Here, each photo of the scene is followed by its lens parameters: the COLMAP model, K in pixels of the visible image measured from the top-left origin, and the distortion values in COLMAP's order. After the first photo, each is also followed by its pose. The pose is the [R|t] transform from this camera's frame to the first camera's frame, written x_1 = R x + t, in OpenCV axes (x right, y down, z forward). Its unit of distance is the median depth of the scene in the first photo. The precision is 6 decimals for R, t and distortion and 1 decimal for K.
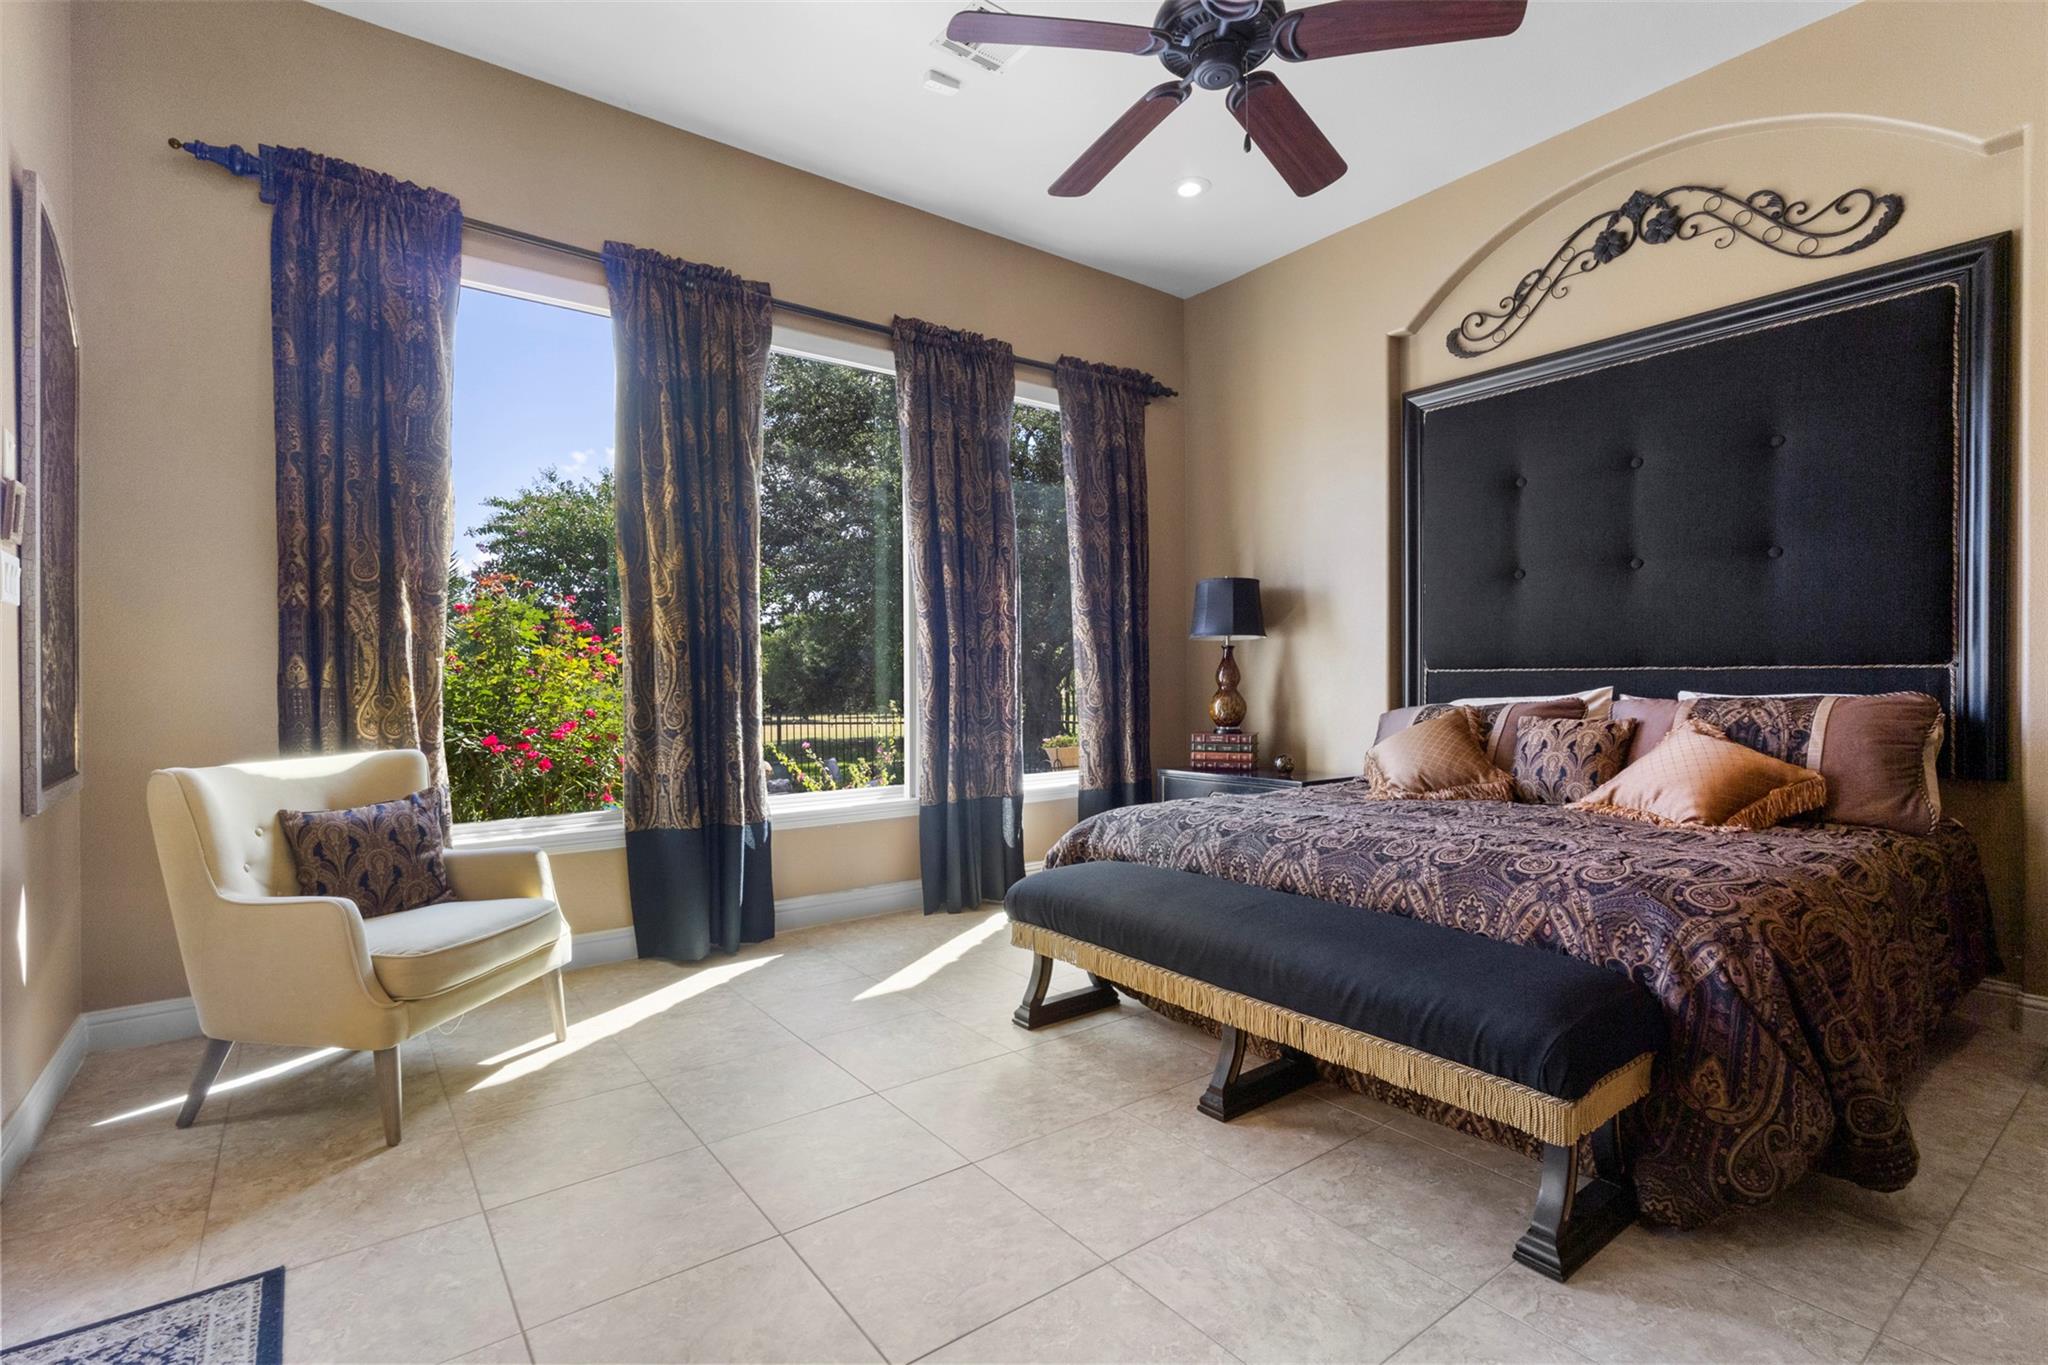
lens RADIAL K [[940.8, 0, 1013.5], [0, 940.8, 682.8], [0, 0, 1]] dist [0.003403, 0.000156]
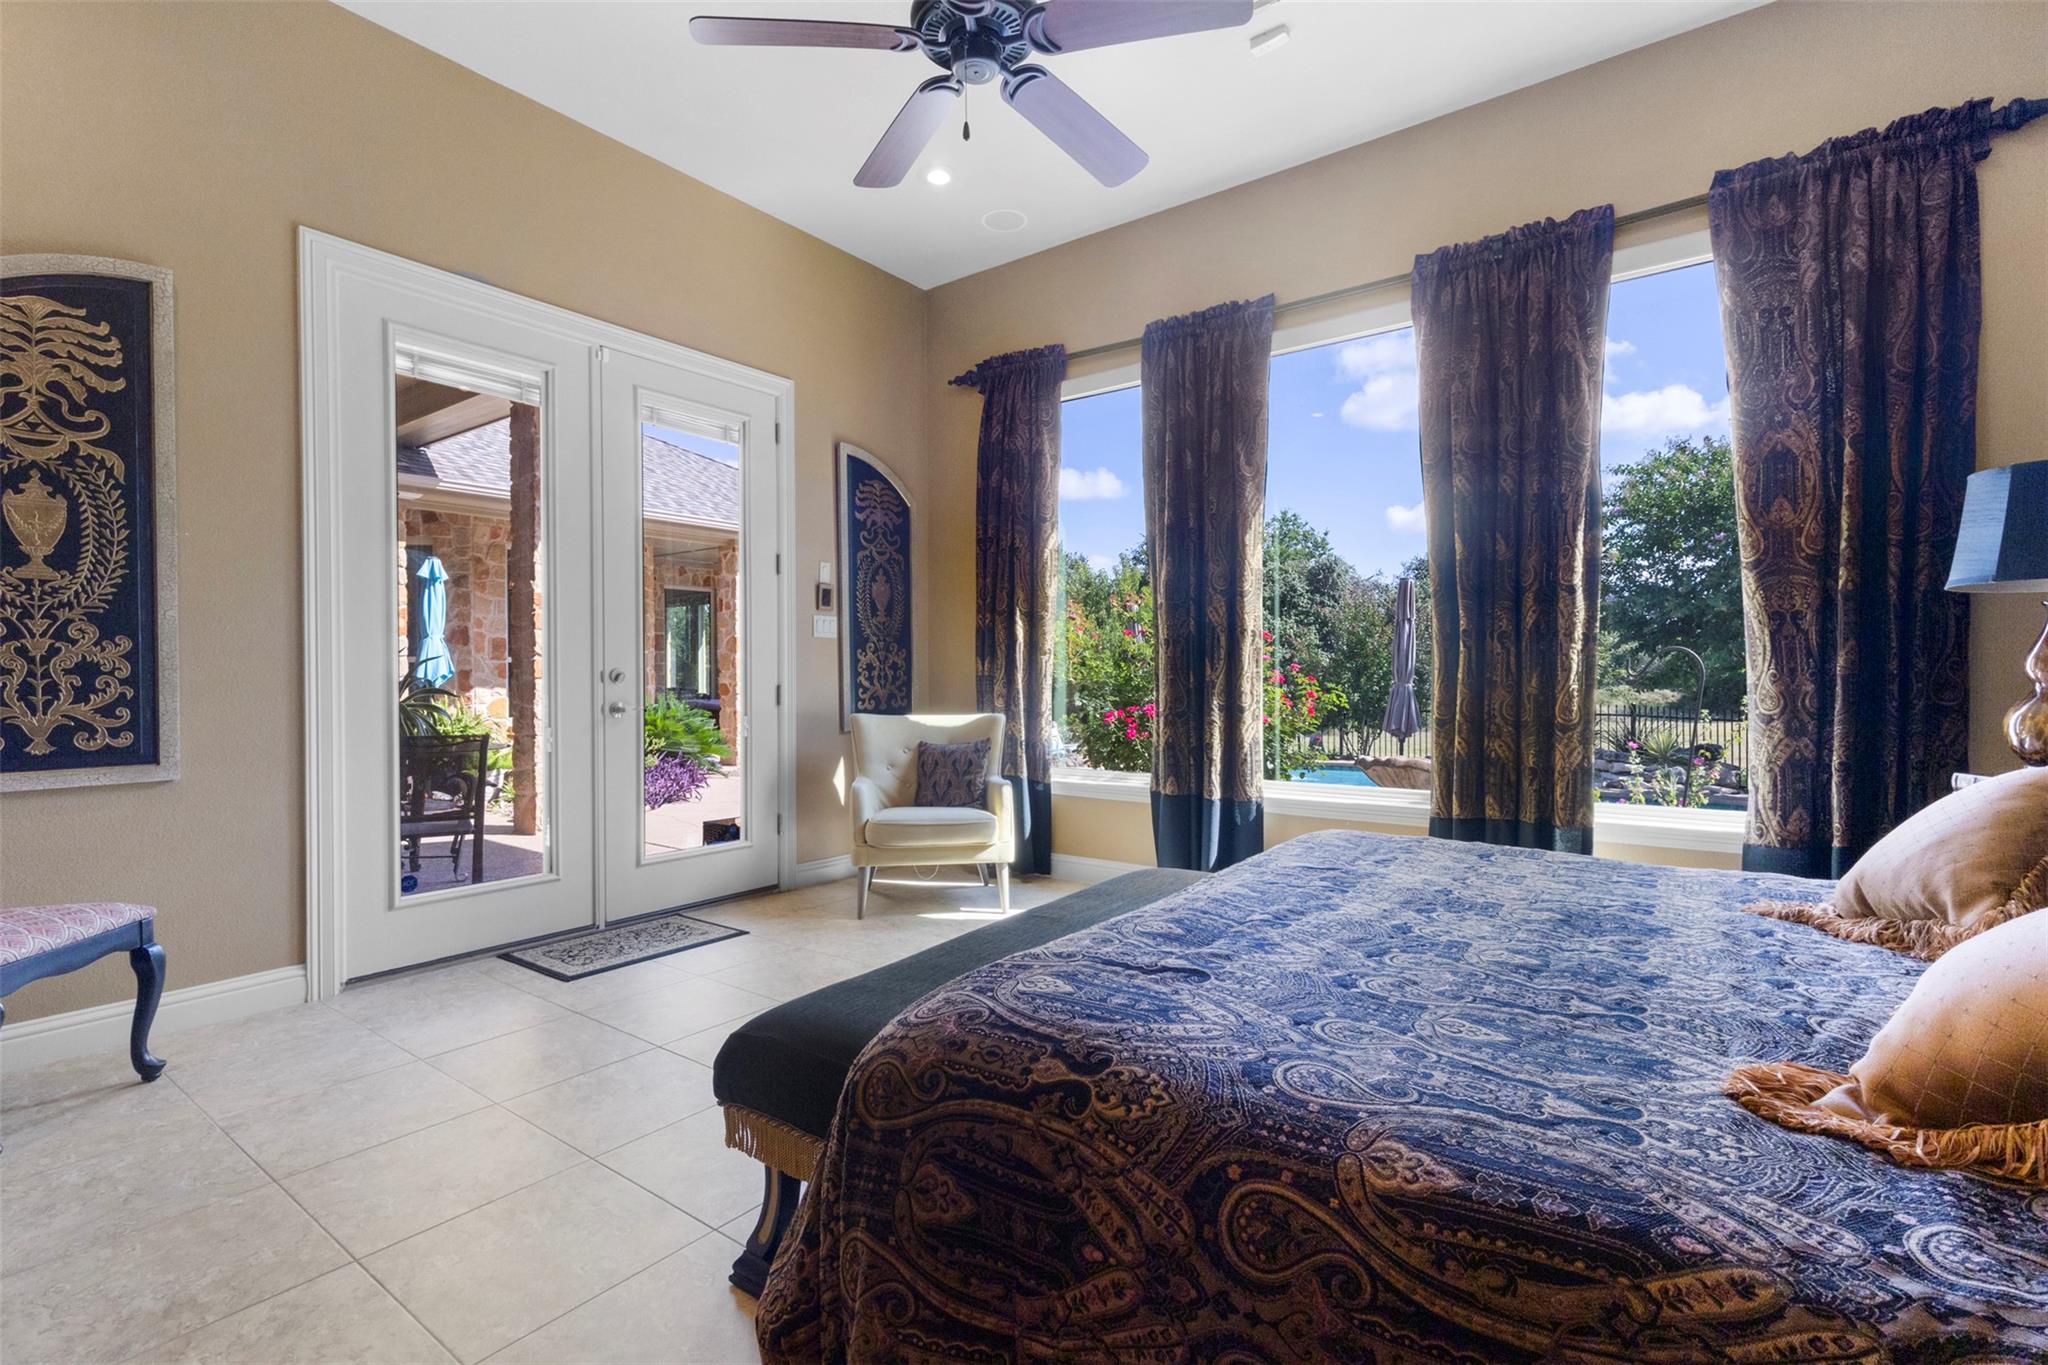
lens RADIAL K [[936.9, 0, 1013.0], [0, 936.9, 684.3], [0, 0, 1]] dist [0.004728, 0.000224]
pose [[0.284561, 0.016345, -0.958519, 0.862291], [-0.002260, 0.999863, 0.016380, -0.005155], [0.958655, -0.002495, 0.284559, 0.545714]]
